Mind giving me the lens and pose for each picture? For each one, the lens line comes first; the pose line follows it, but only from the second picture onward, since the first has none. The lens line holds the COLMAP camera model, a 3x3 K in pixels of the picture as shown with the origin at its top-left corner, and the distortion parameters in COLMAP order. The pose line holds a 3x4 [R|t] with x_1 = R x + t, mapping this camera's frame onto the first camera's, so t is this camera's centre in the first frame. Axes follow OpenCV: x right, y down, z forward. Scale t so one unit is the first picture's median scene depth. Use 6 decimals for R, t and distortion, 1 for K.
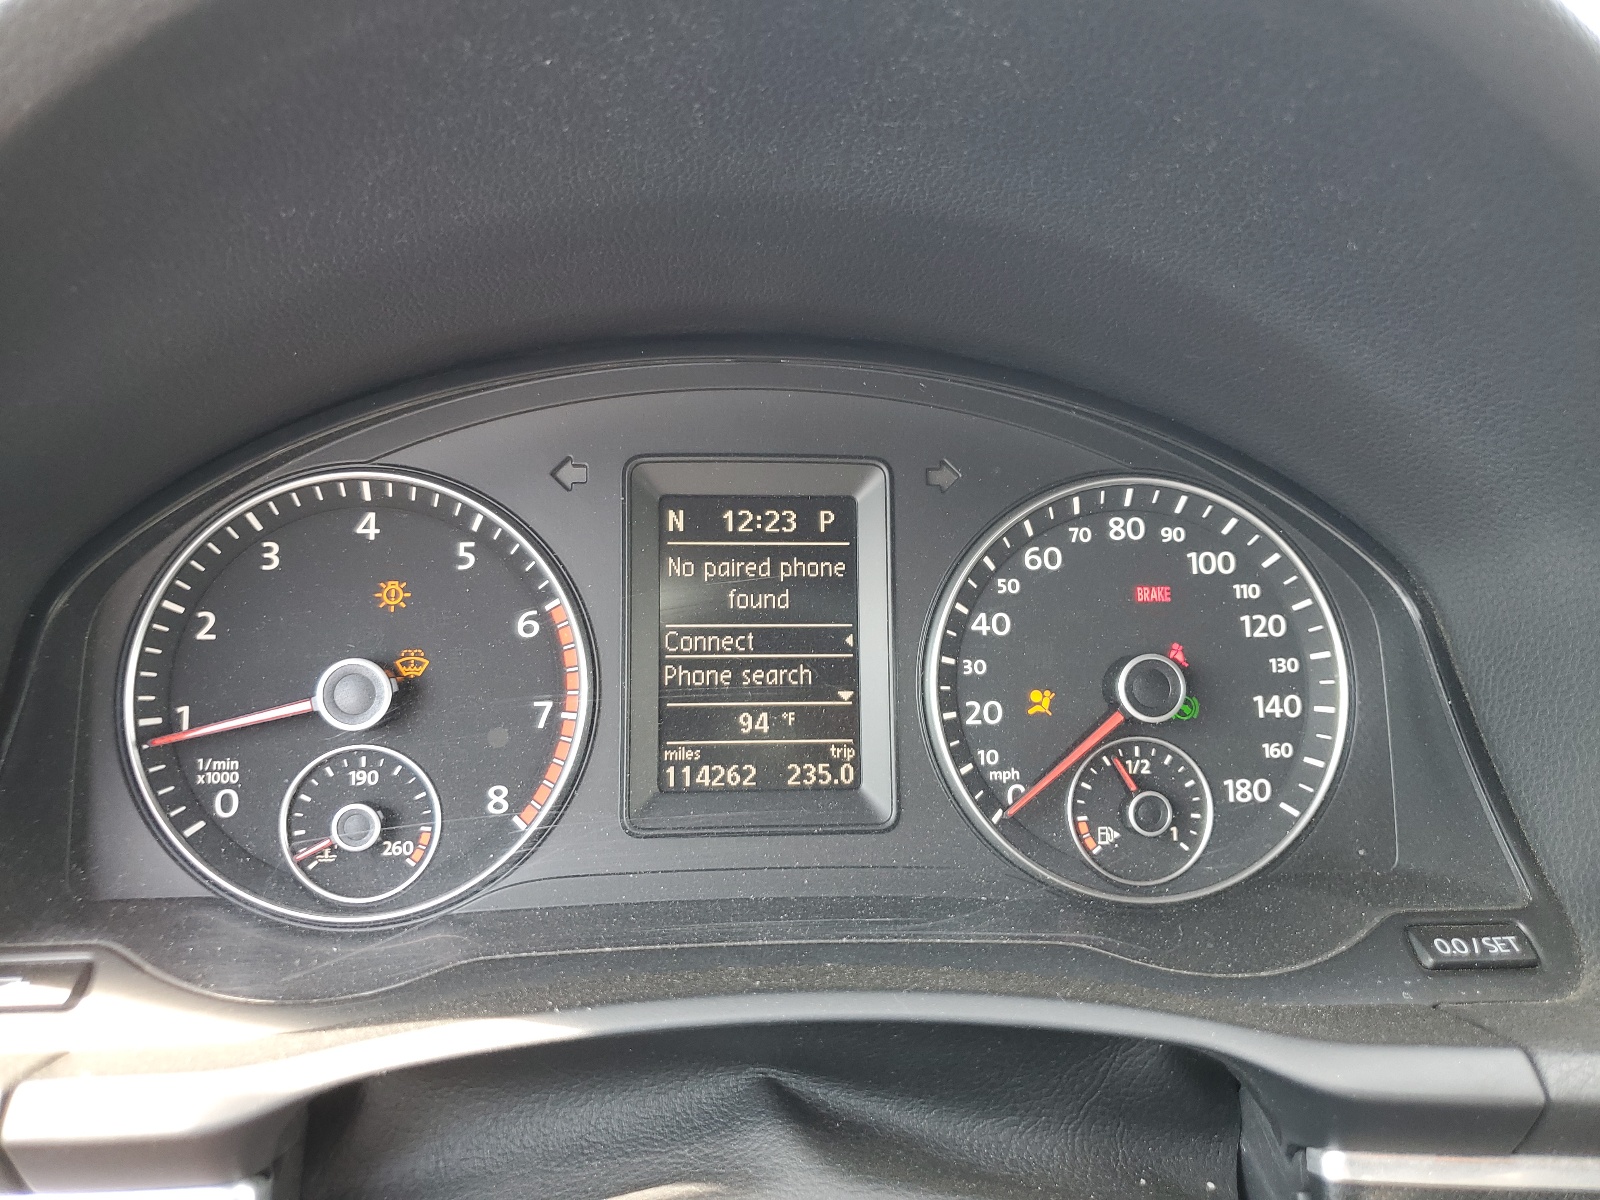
lens RADIAL K [[1246.9, 0, 800.0], [0, 1246.9, 600.0], [0, 0, 1]] dist [-0.005152, -0.002982]
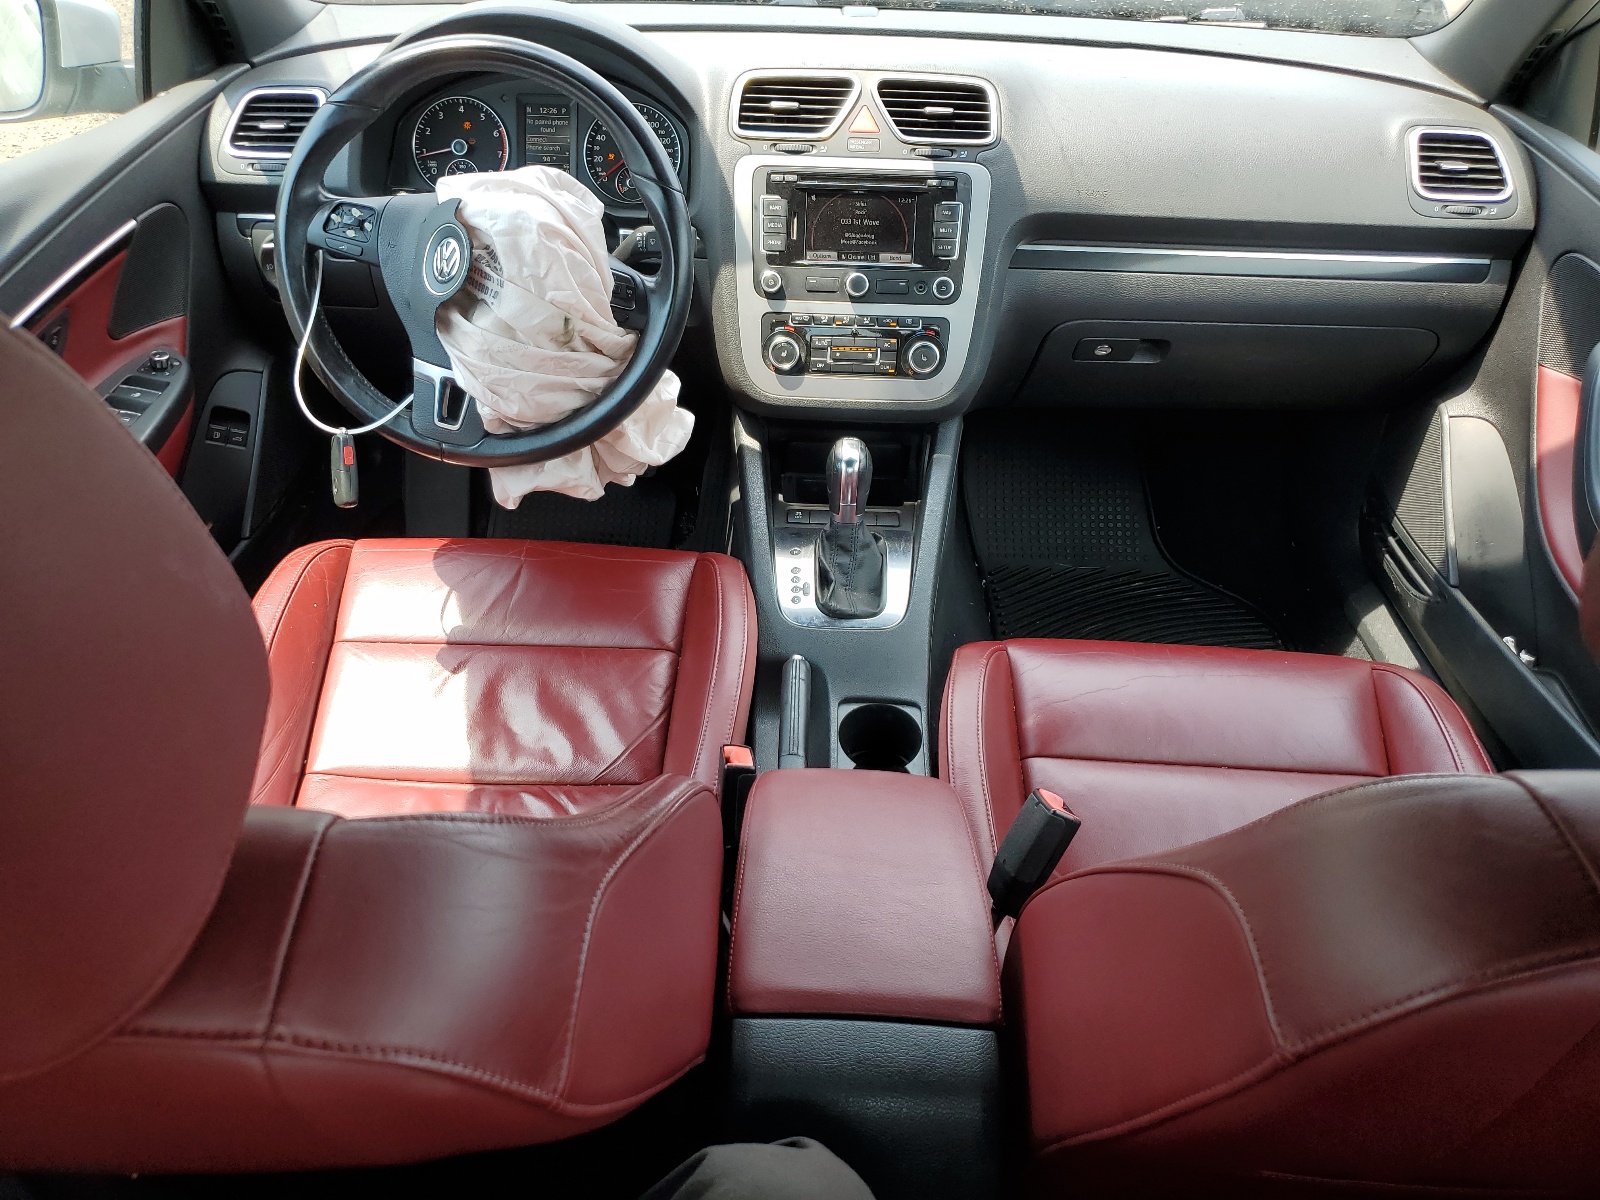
lens RADIAL K [[1246.9, 0, 800.0], [0, 1246.9, 600.0], [0, 0, 1]] dist [-0.005152, -0.002982]
pose [[0.989674, 0.076633, -0.121130, 1.508386], [-0.040798, 0.960730, 0.274470, 0.351595], [0.137407, -0.266694, 0.953936, -3.512748]]
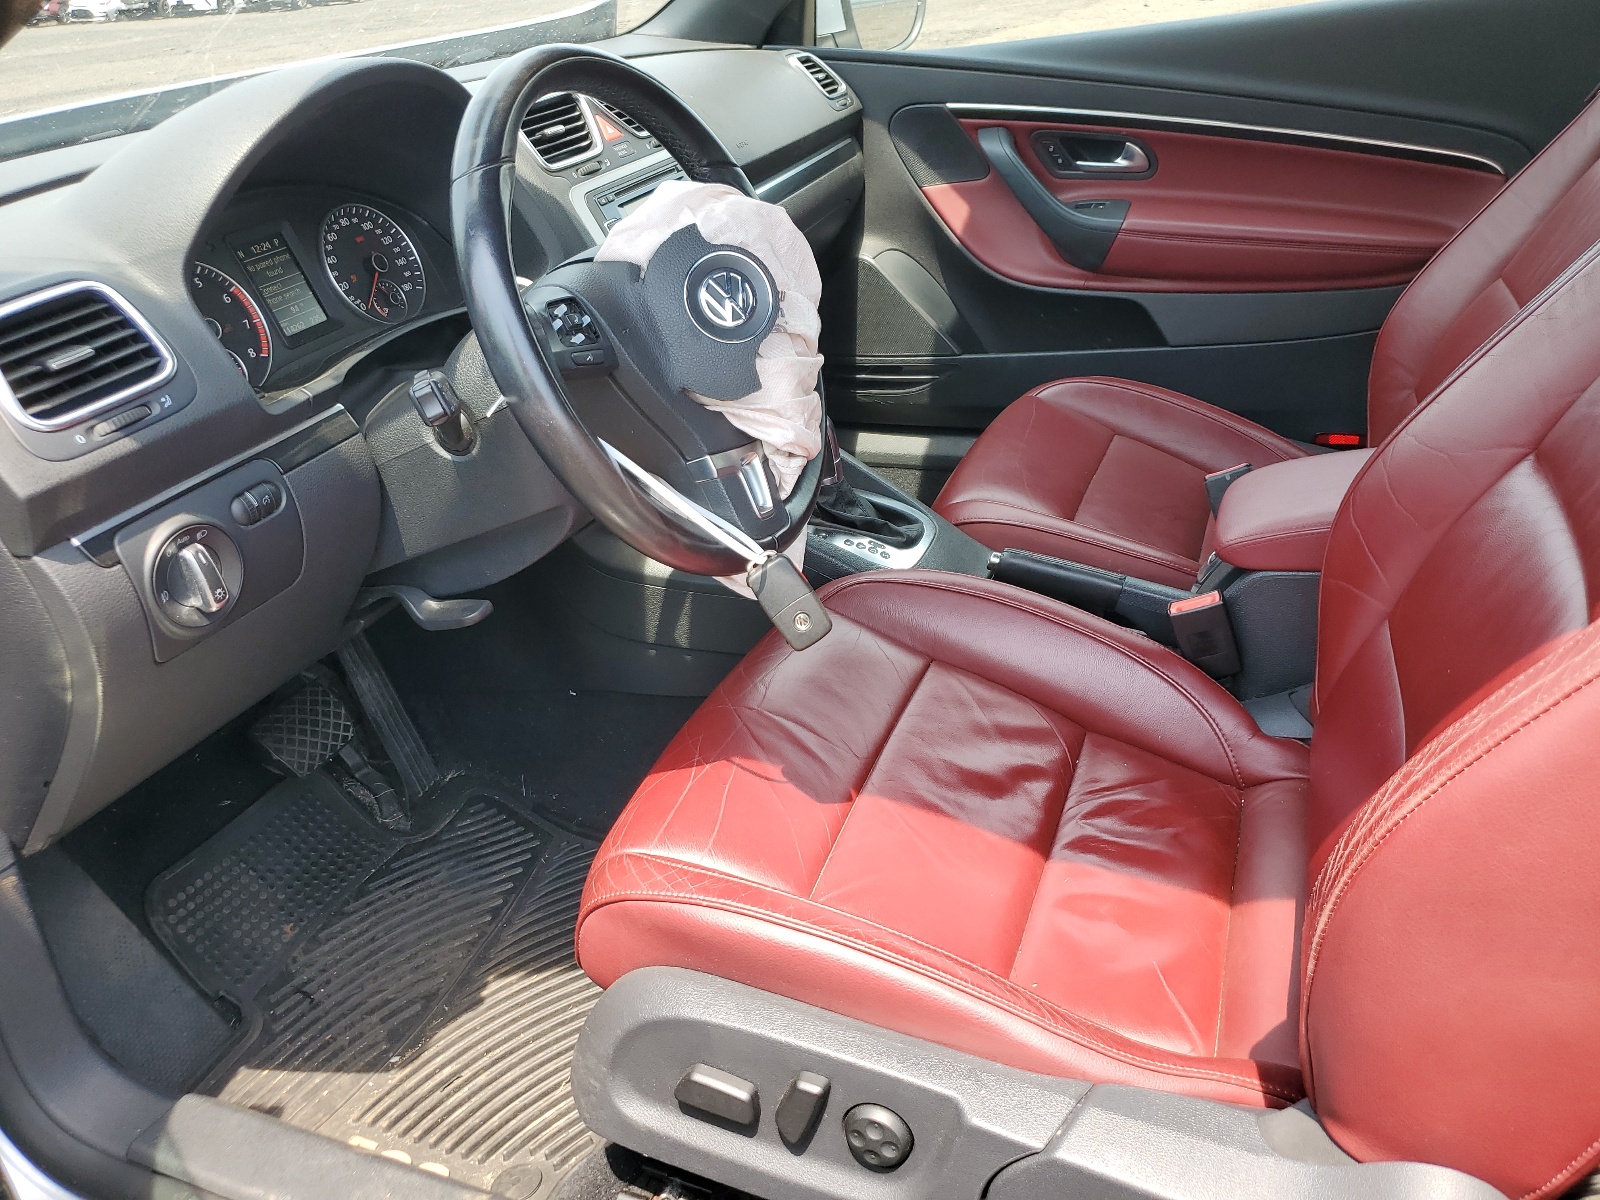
lens RADIAL K [[1246.9, 0, 800.0], [0, 1246.9, 600.0], [0, 0, 1]] dist [-0.005152, -0.002982]
pose [[0.427655, -0.475704, 0.768646, -2.266902], [0.363051, 0.869120, 0.335894, 0.144757], [-0.827832, 0.135411, 0.544388, -1.676777]]
